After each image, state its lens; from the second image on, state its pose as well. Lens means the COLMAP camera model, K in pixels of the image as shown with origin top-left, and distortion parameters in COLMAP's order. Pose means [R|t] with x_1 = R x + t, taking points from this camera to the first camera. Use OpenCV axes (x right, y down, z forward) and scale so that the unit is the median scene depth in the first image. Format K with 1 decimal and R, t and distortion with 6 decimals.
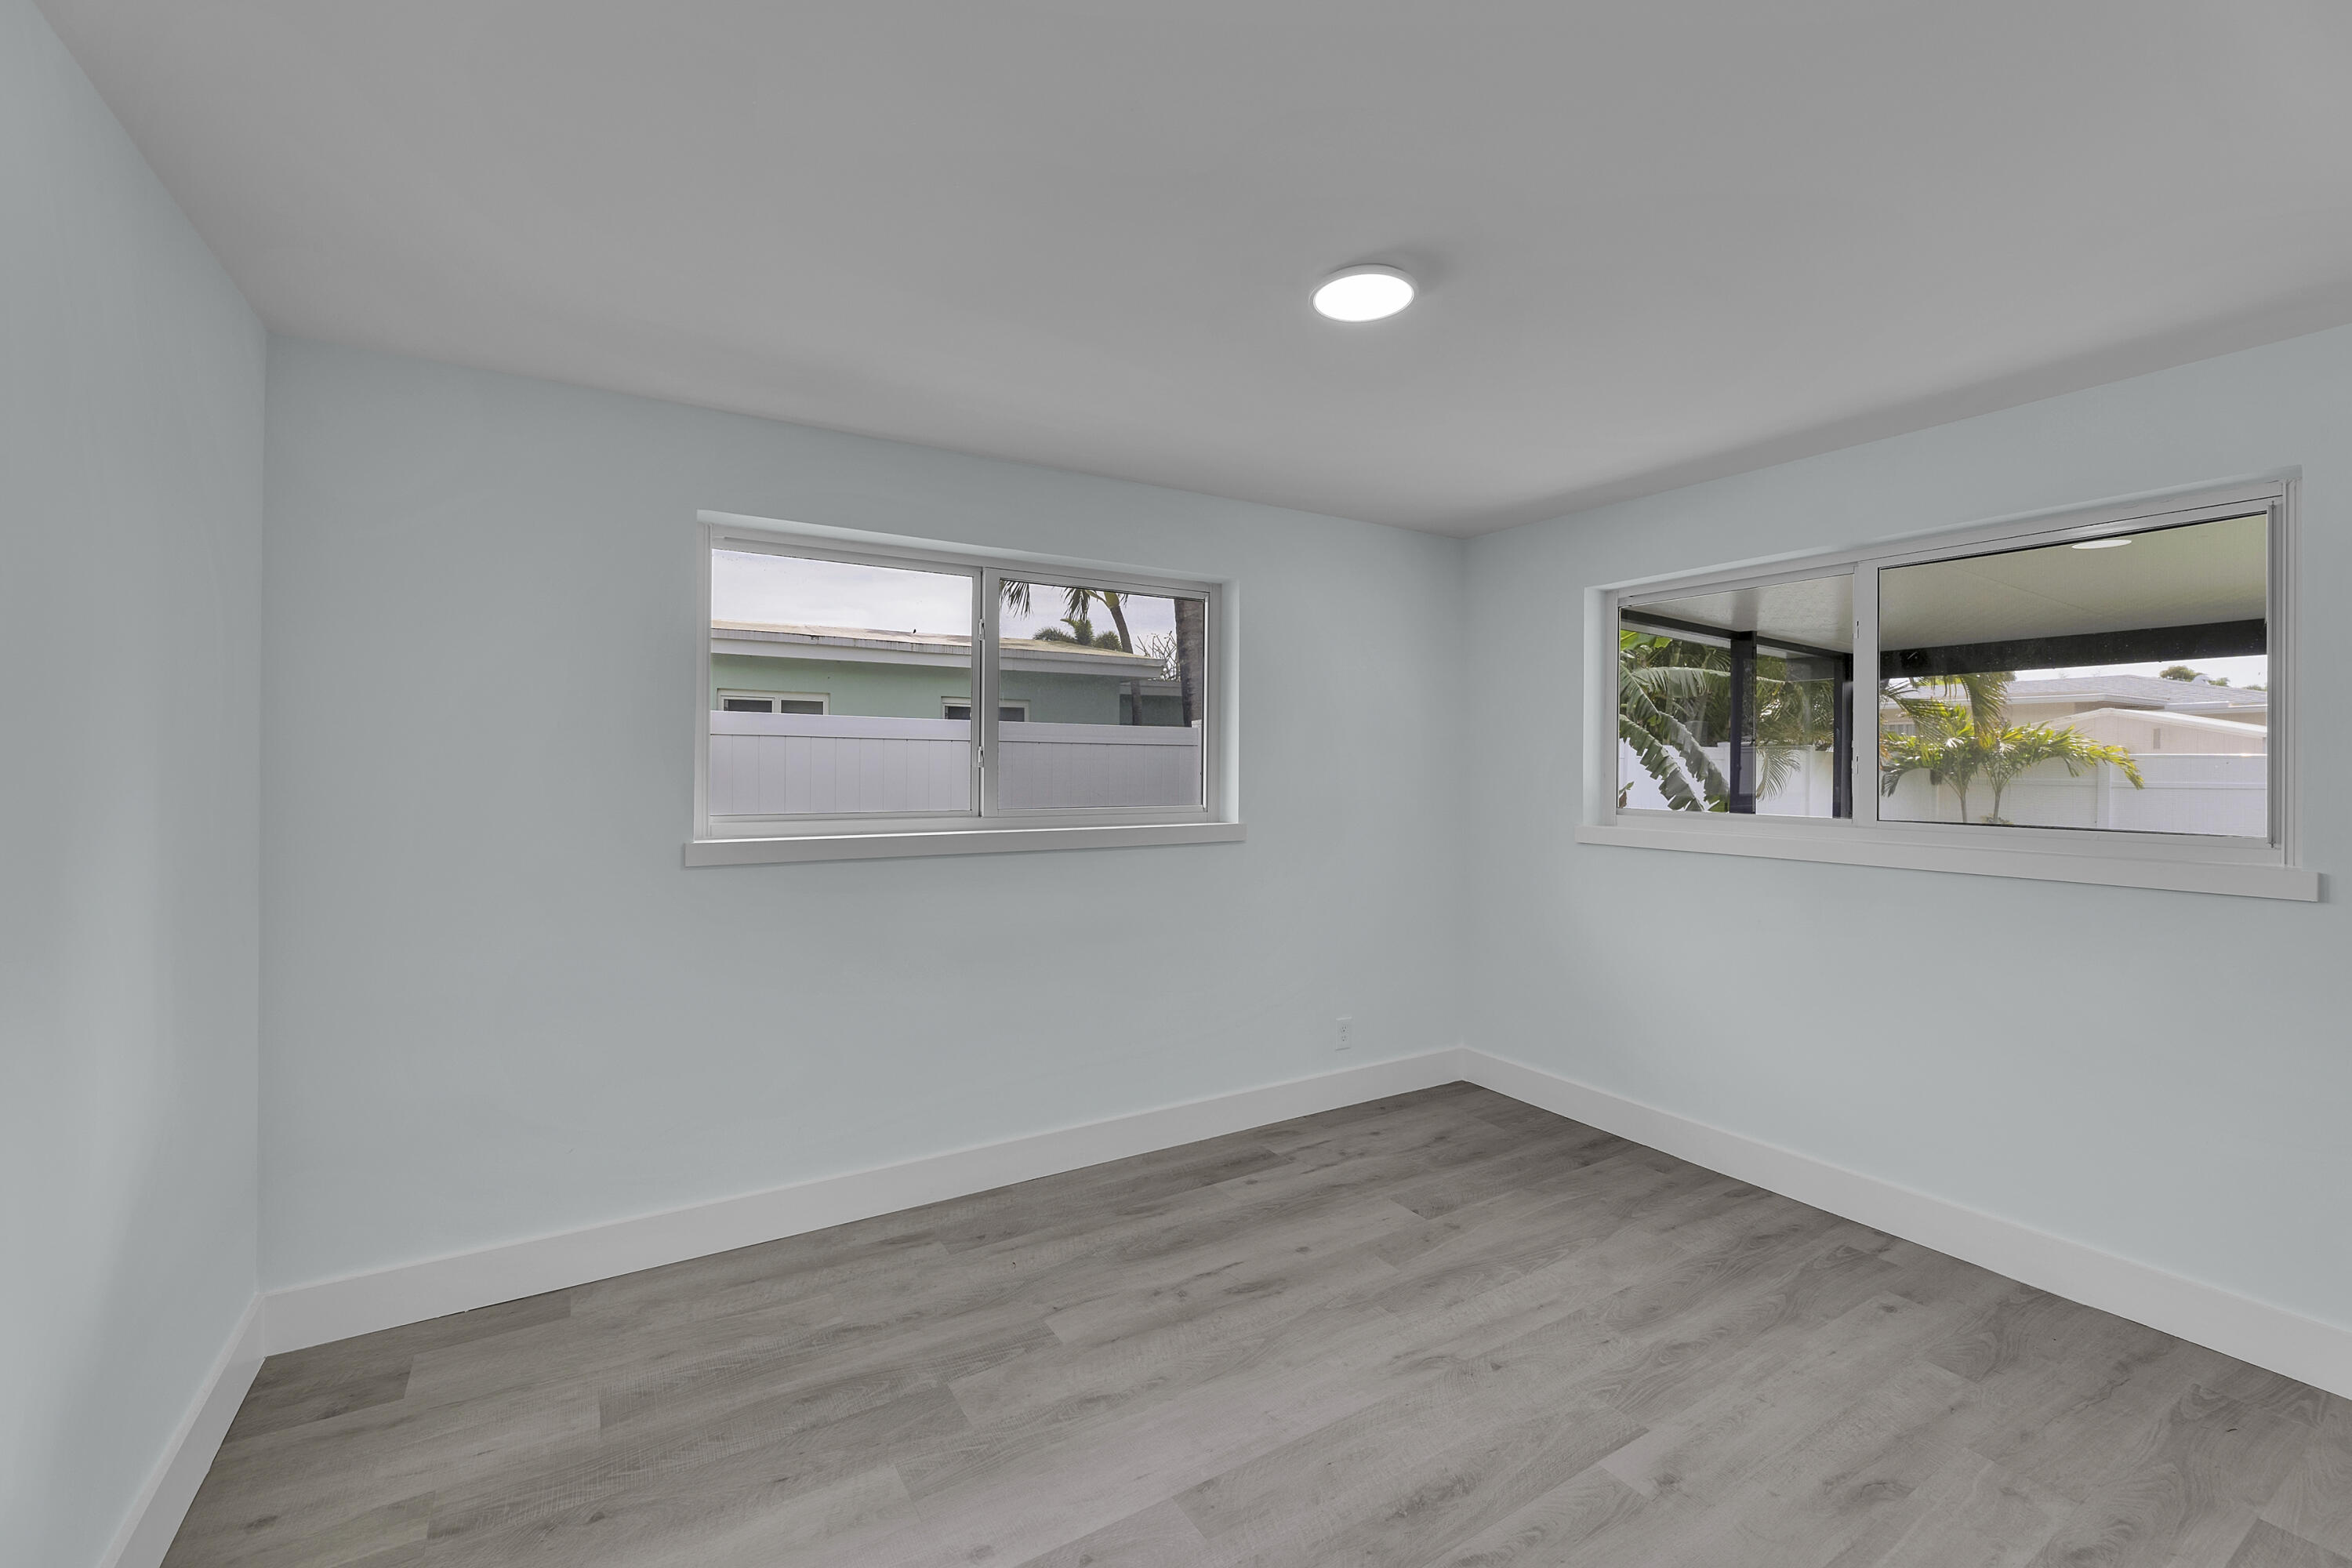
lens RADIAL K [[978.8, 0, 1173.6], [0, 978.8, 769.2], [0, 0, 1]] dist [-0.000966, -0.000084]
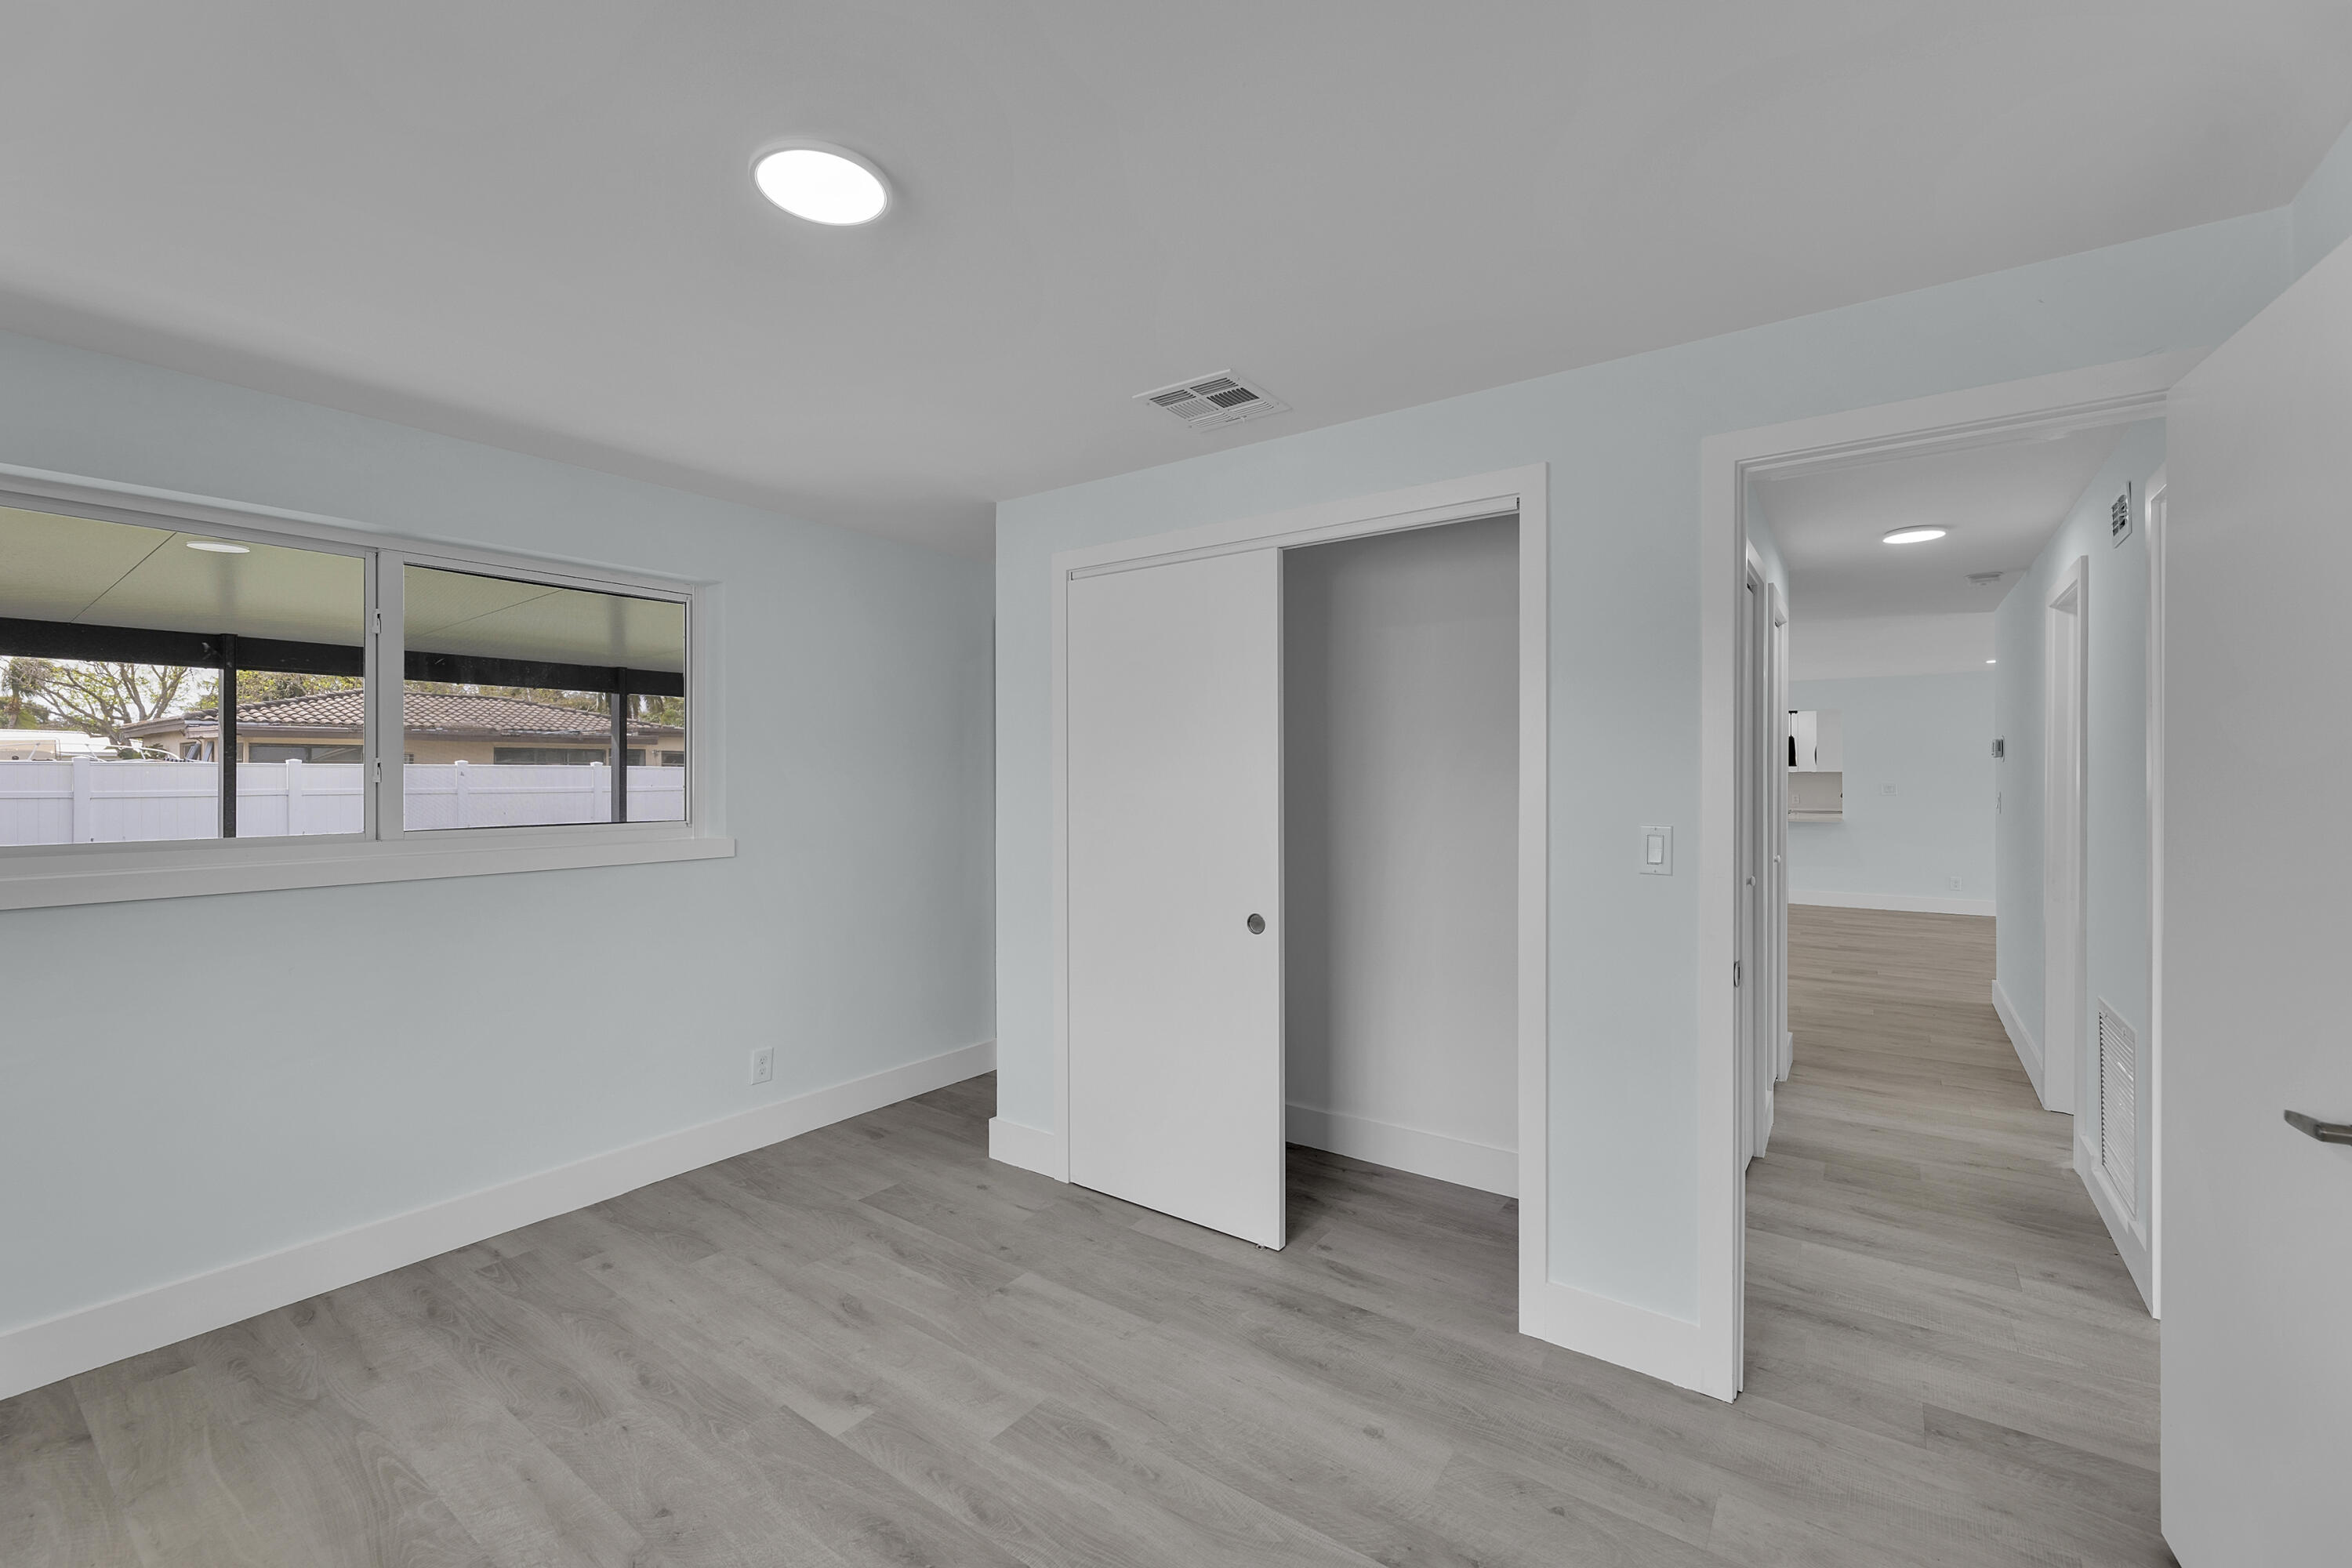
lens RADIAL K [[978.8, 0, 1173.6], [0, 978.8, 769.2], [0, 0, 1]] dist [-0.000966, -0.000084]
pose [[-0.374998, -0.001750, 0.927024, -0.526415], [0.008197, 0.999953, 0.005204, -0.006400], [-0.926989, 0.009550, -0.374966, 0.820724]]
